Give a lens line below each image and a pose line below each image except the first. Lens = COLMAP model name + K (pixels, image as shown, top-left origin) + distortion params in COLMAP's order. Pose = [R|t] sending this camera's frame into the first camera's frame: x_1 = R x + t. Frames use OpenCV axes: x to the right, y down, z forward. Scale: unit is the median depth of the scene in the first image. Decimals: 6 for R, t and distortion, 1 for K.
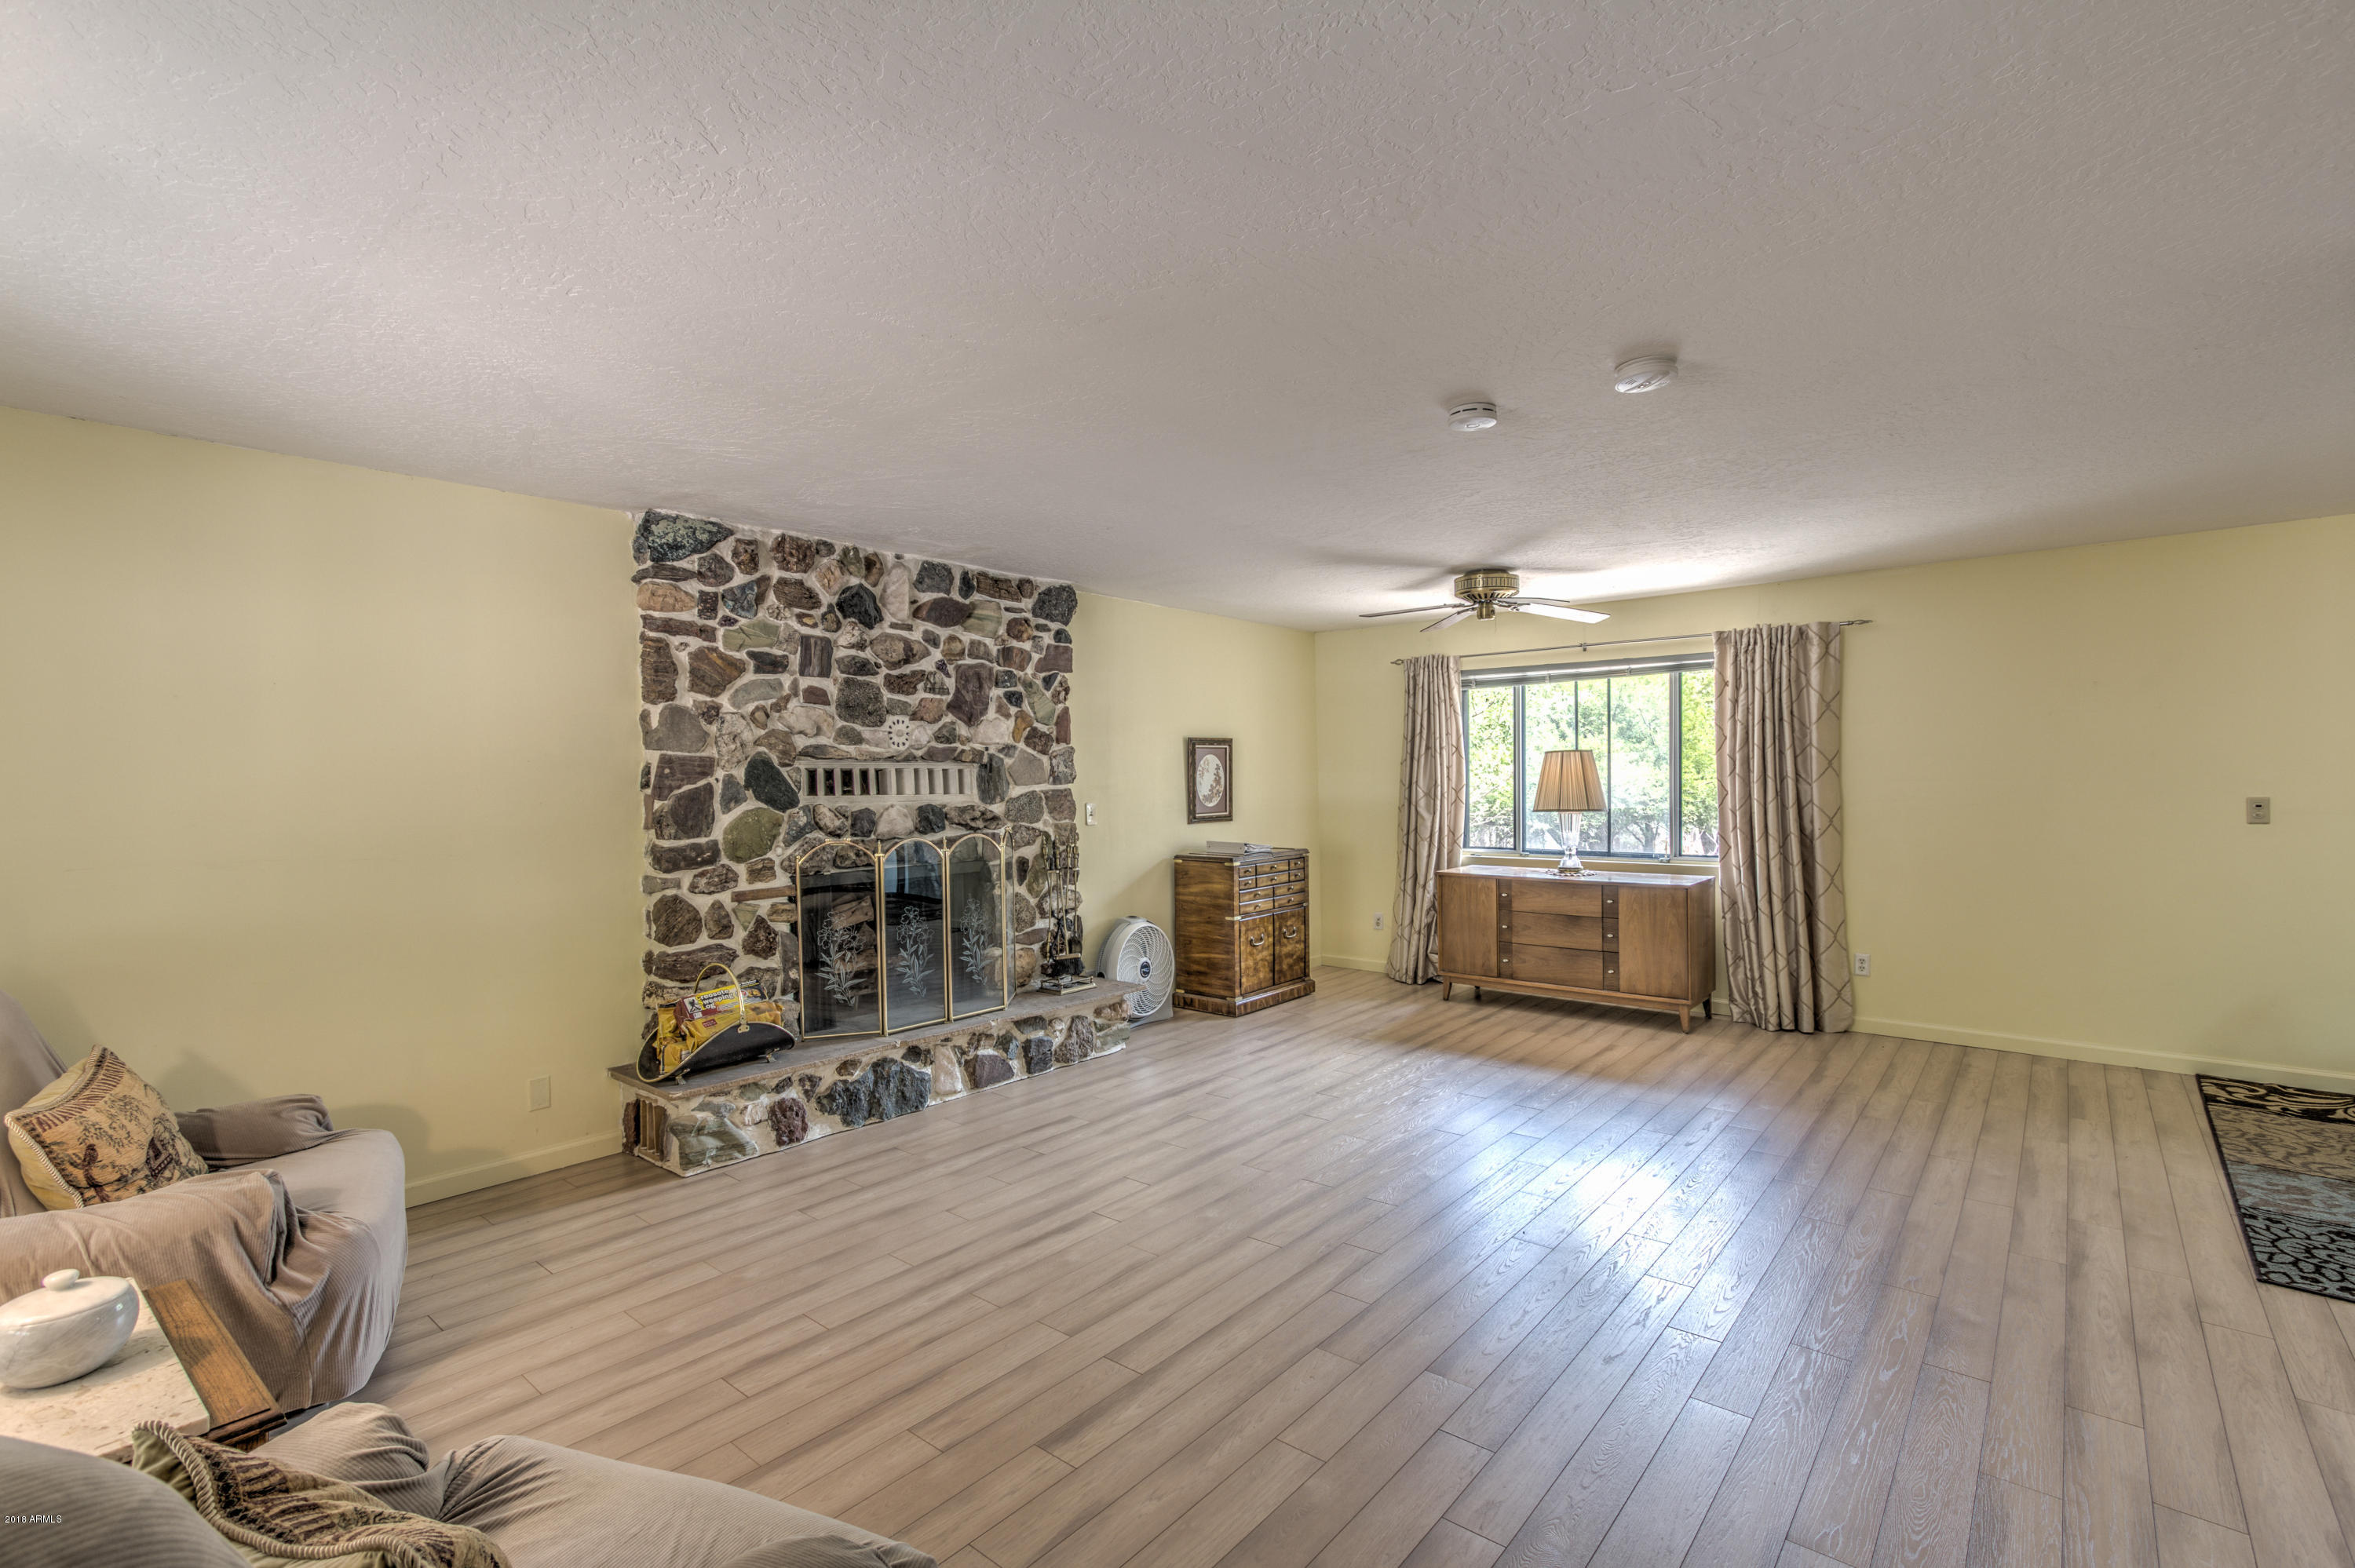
lens RADIAL K [[1081.0, 0, 1225.6], [0, 1081.0, 830.5], [0, 0, 1]] dist [0.000575, 0.000284]
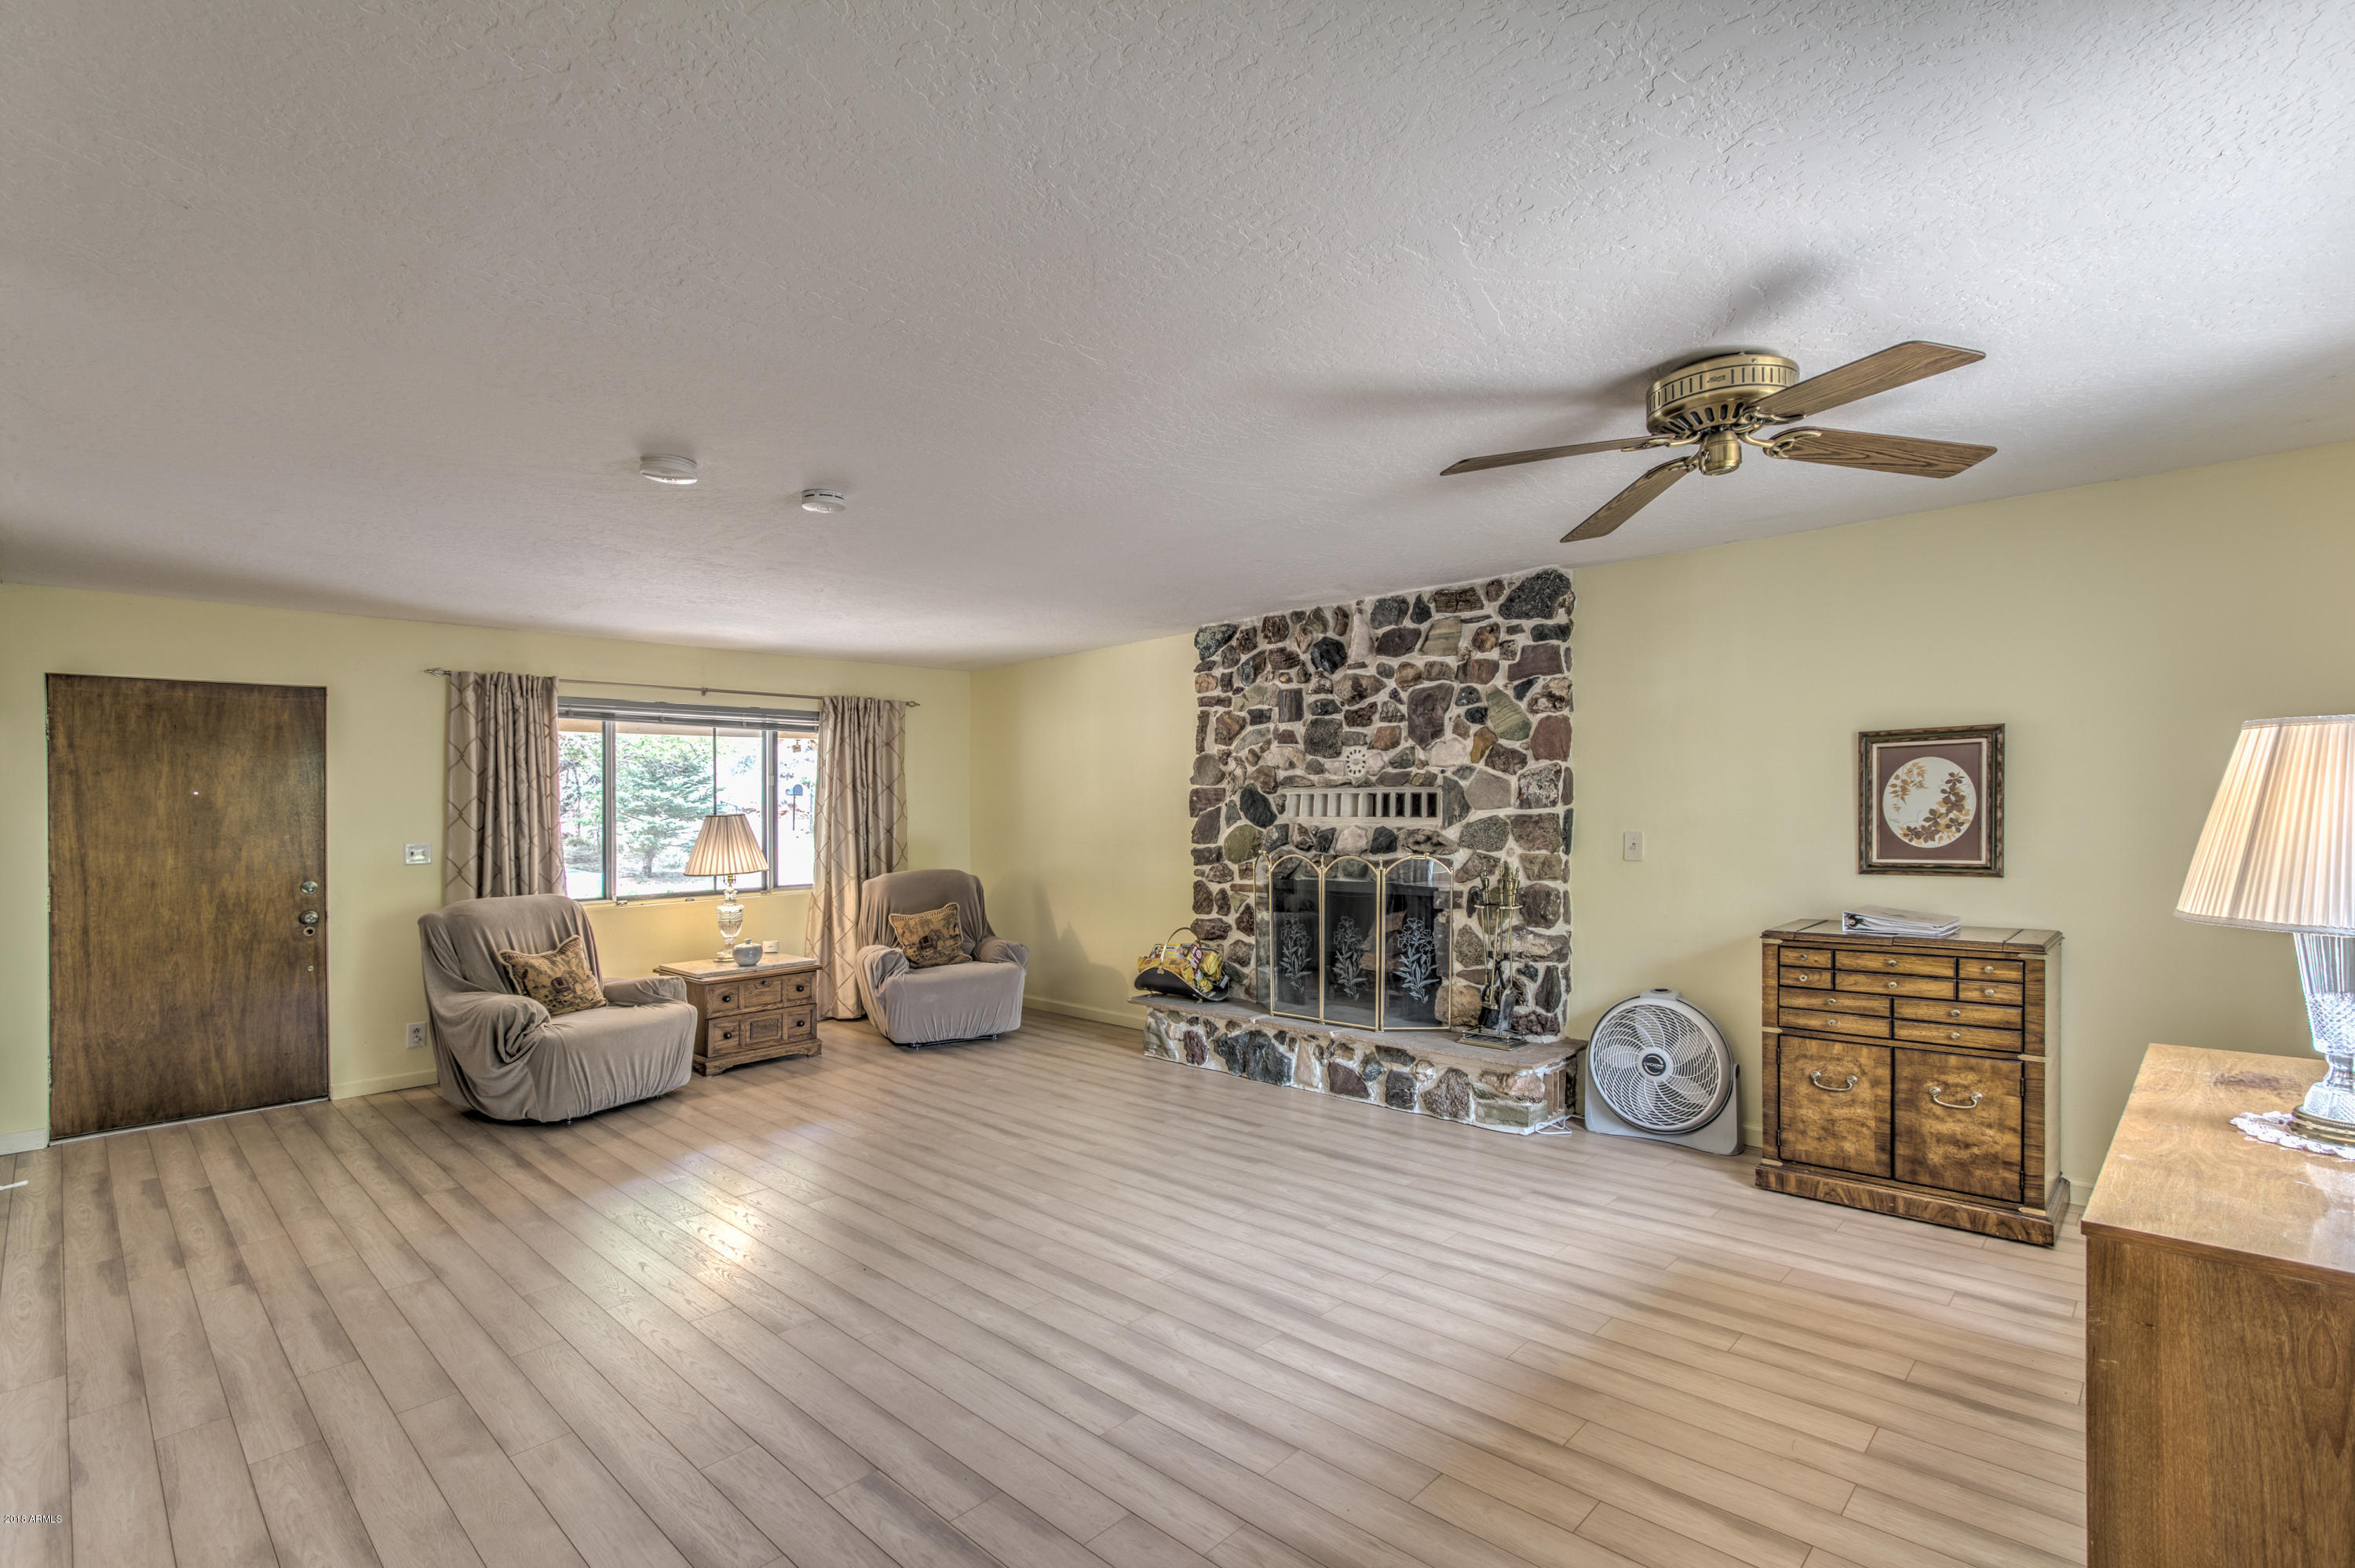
lens RADIAL K [[1078.6, 0, 1167.5], [0, 1078.6, 844.7], [0, 0, 1]] dist [0.000590, 0.000322]
pose [[-0.097953, 0.048665, -0.994000, 0.834146], [-0.034370, 0.998042, 0.052250, -0.056781], [0.994597, 0.039282, -0.096089, 0.925476]]
